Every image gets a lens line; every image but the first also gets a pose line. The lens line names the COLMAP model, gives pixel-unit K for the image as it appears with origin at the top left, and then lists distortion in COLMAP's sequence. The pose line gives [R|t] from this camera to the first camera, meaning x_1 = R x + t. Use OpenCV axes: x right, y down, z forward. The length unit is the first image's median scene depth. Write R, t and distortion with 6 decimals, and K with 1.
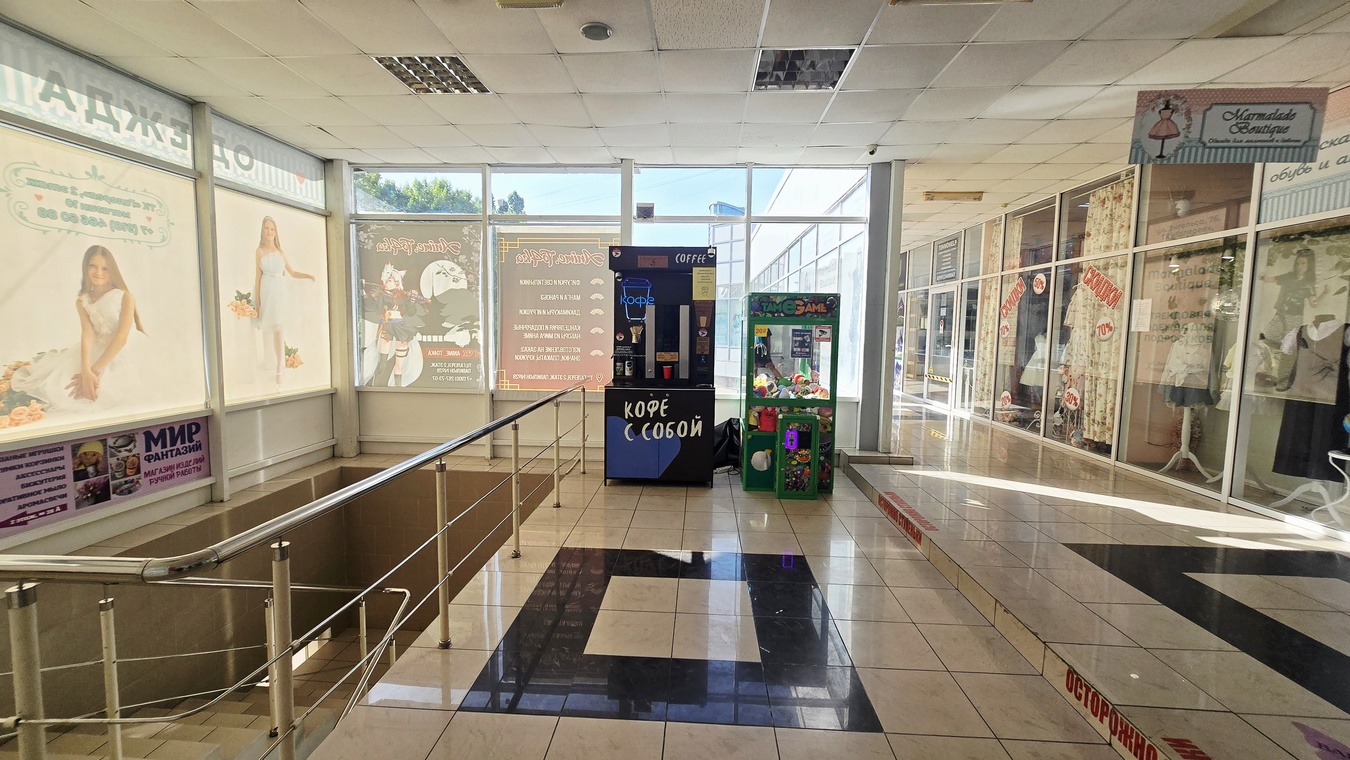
lens RADIAL K [[553.8, 0, 669.5], [0, 553.8, 376.4], [0, 0, 1]] dist [-0.004454, 0.002770]
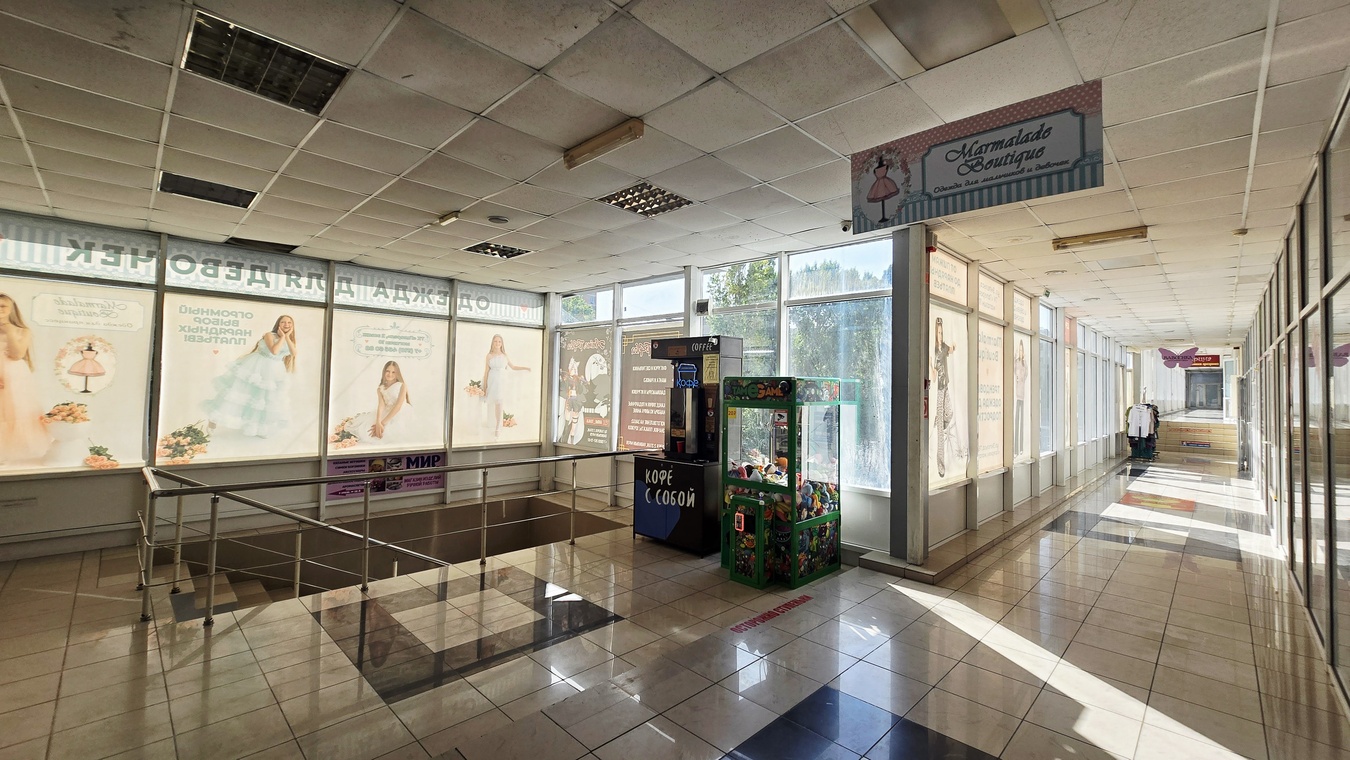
lens RADIAL K [[553.5, 0, 678.4], [0, 553.5, 370.2], [0, 0, 1]] dist [-0.003090, -0.000097]
pose [[0.753991, -0.020065, -0.656578, 0.758967], [-0.068499, 0.991682, -0.108967, -0.039682], [0.653303, 0.127135, 0.746345, 0.131635]]
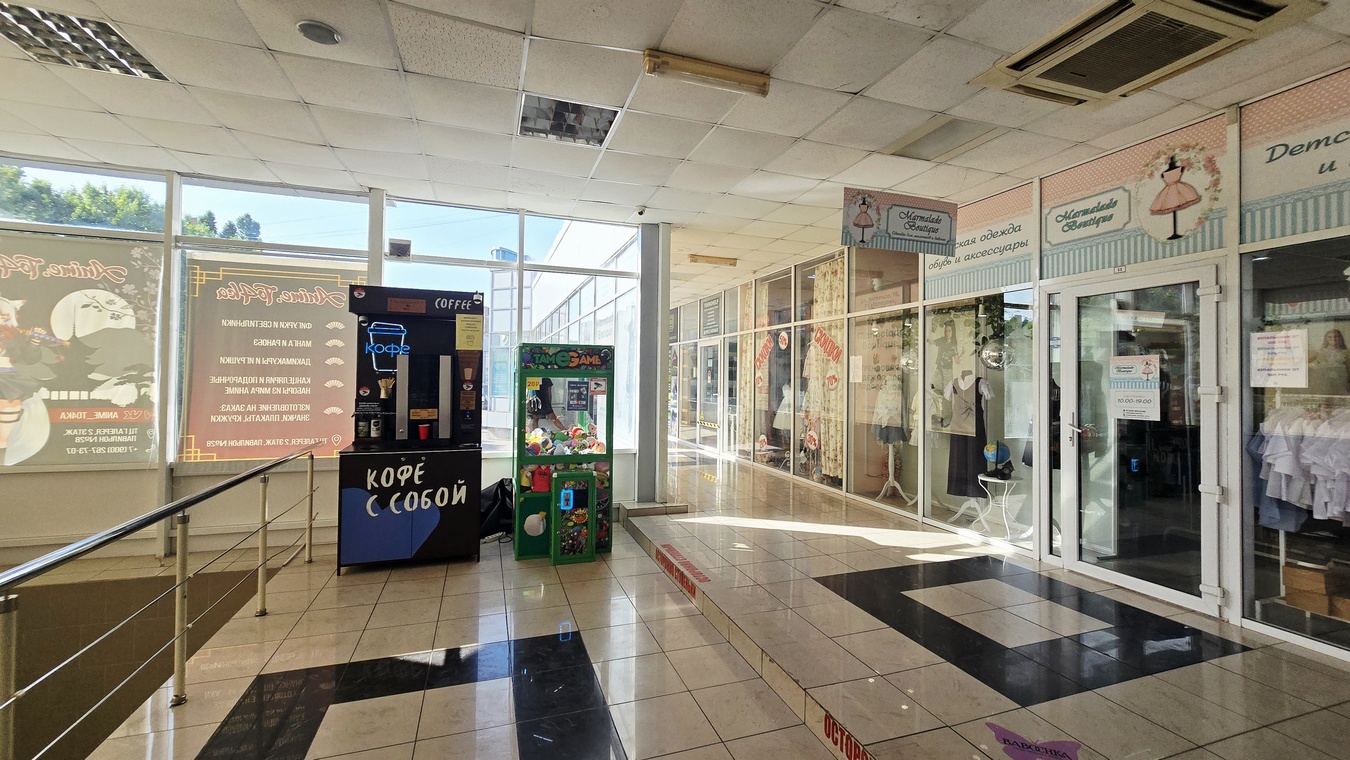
lens RADIAL K [[553.5, 0, 678.4], [0, 553.5, 370.2], [0, 0, 1]] dist [-0.003090, -0.000097]
pose [[0.922157, 0.004512, 0.386789, 0.028610], [0.033262, 0.995303, -0.090911, -0.011526], [-0.385383, 0.096699, 0.917676, 0.041849]]
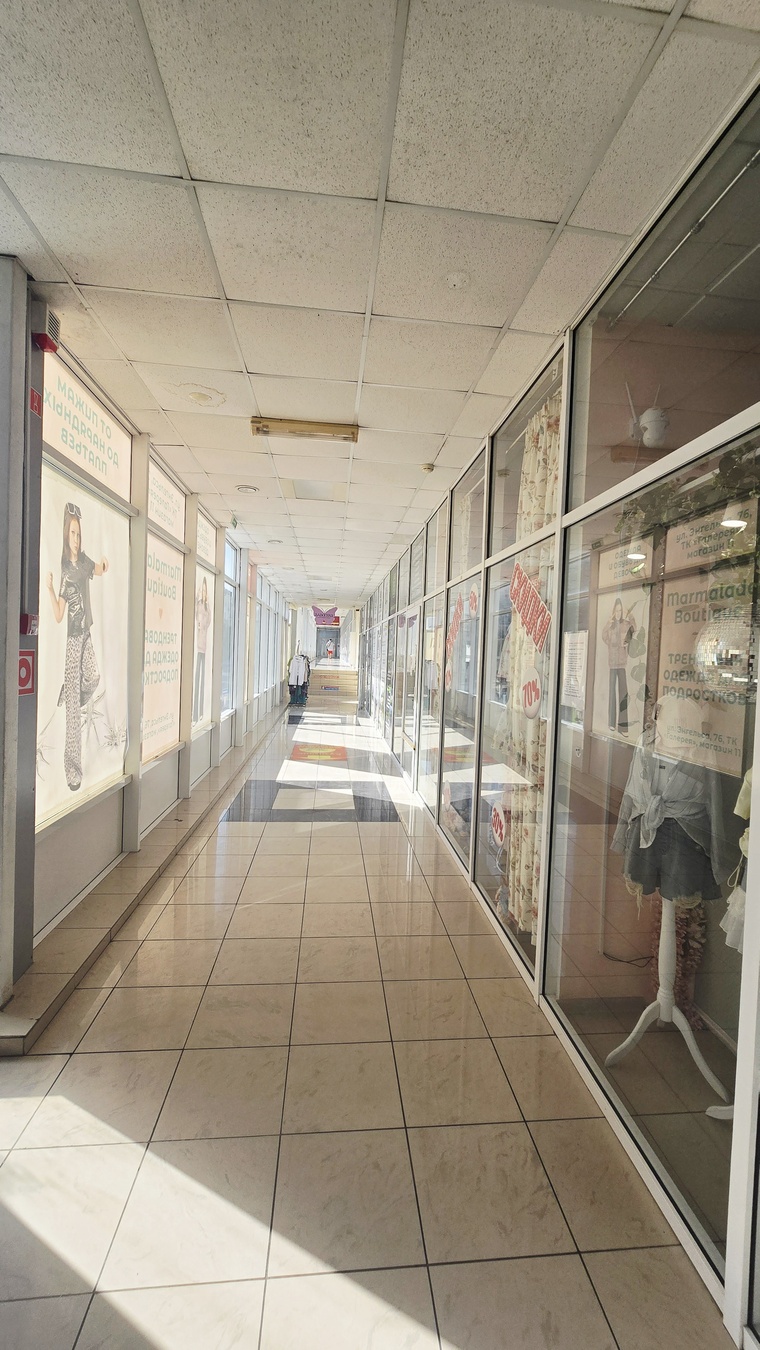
lens RADIAL K [[548.6, 0, 388.9], [0, 548.6, 670.8], [0, 0, 1]] dist [-0.006531, 0.000782]
pose [[0.985682, 0.018343, 0.167613, 0.672837], [-0.009717, 0.998593, -0.052135, -0.090305], [-0.168333, 0.049760, 0.984473, 0.637272]]
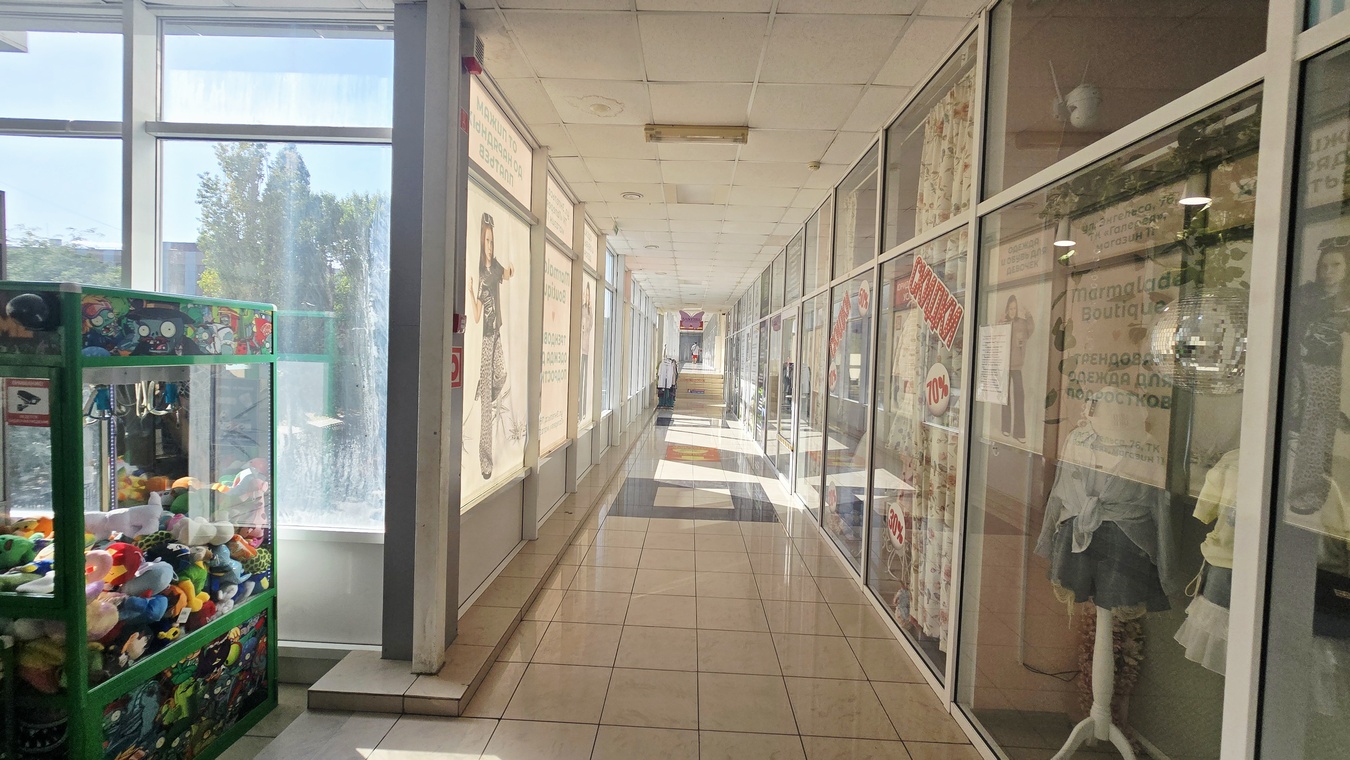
lens RADIAL K [[545.1, 0, 673.0], [0, 545.1, 373.5], [0, 0, 1]] dist [-0.003597, -0.000647]
pose [[0.999386, 0.019932, 0.028823, 0.634726], [-0.018349, 0.998363, -0.054174, -0.080809], [-0.029856, 0.053612, 0.998115, 0.635210]]
